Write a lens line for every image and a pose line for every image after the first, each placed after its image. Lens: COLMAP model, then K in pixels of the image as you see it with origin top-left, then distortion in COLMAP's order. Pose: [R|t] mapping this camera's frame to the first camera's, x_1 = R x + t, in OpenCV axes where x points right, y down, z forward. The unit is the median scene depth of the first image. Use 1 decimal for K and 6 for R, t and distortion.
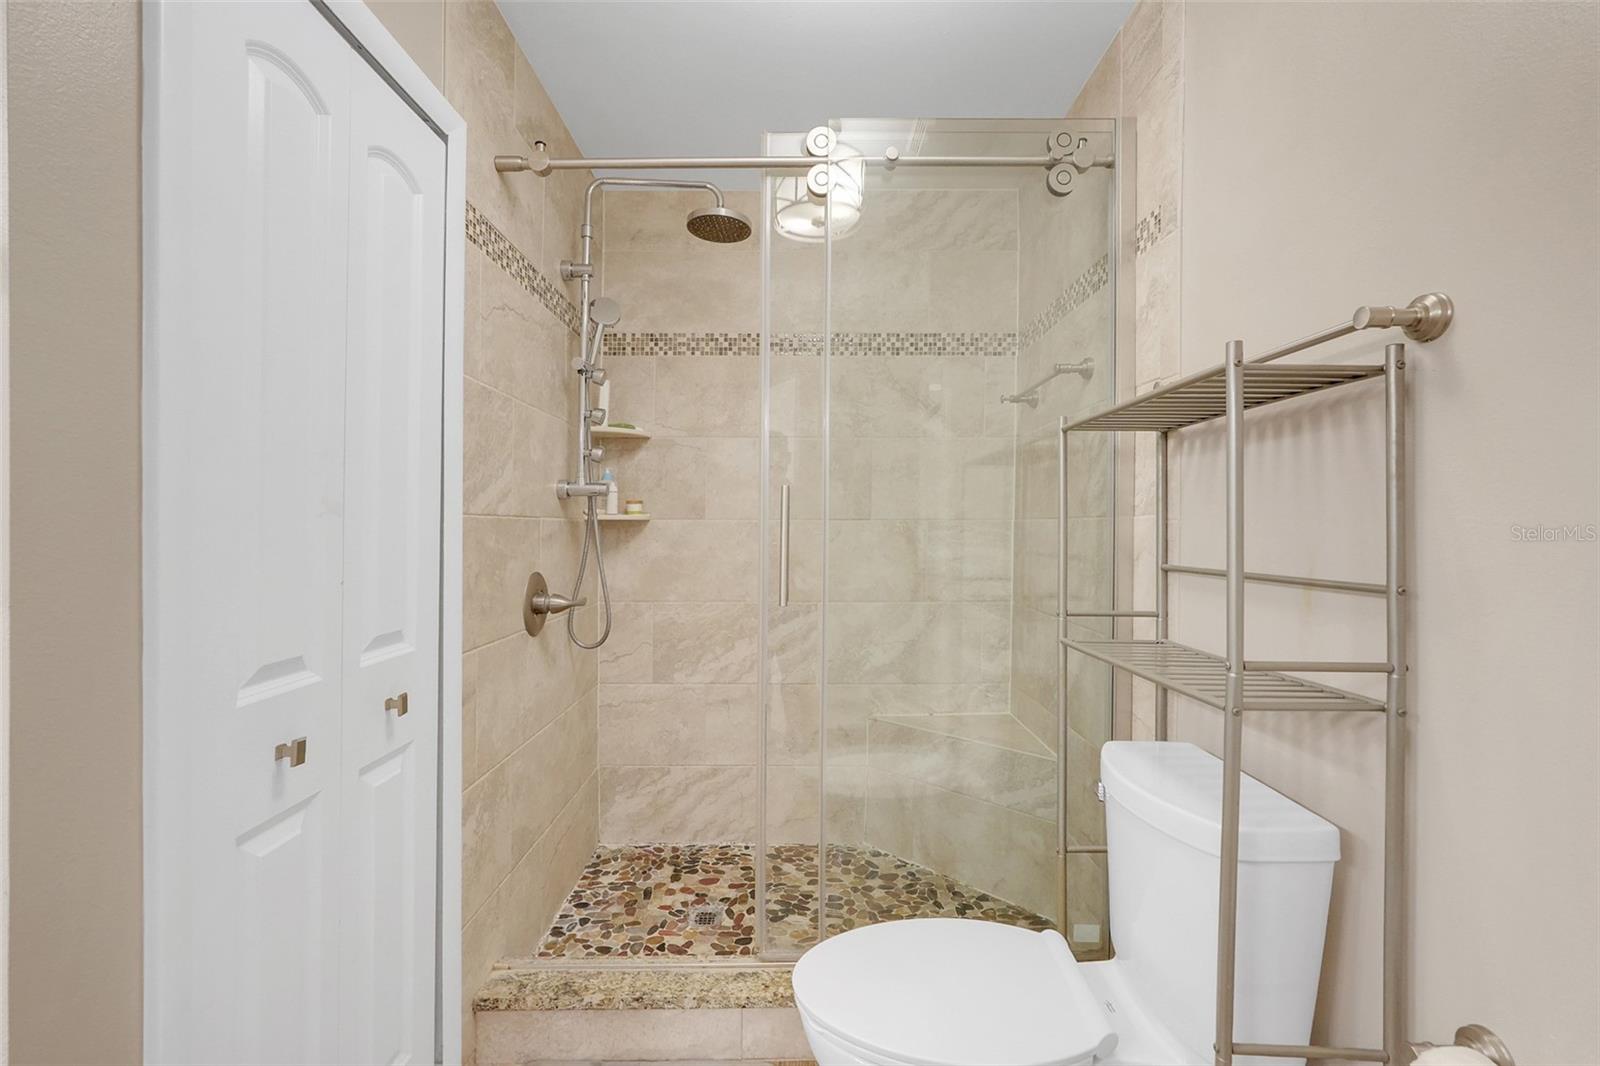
lens RADIAL K [[719.0, 0, 792.5], [0, 719.0, 528.6], [0, 0, 1]] dist [0.002168, 0.004101]
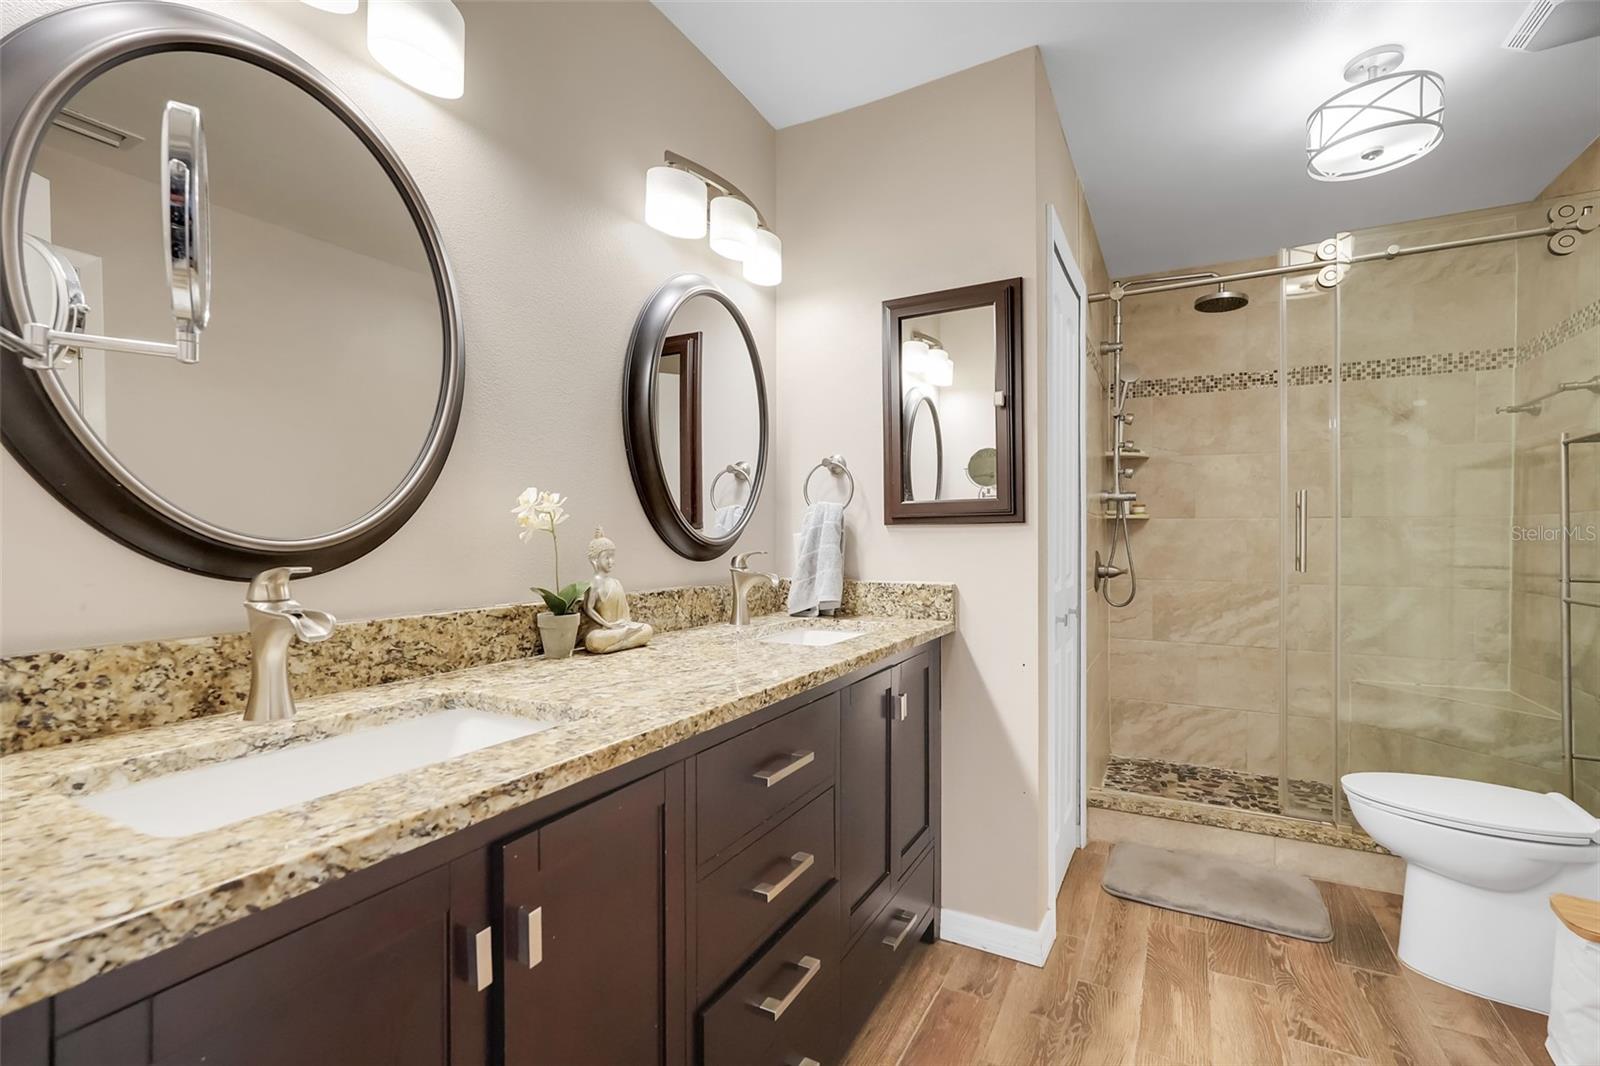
lens RADIAL K [[719.0, 0, 806.6], [0, 719.0, 526.5], [0, 0, 1]] dist [0.002168, 0.004101]
pose [[0.891497, -0.002258, -0.453021, -0.163757], [-0.005977, 0.999842, -0.016746, 0.029477], [0.452988, 0.017637, 0.891342, -0.506034]]
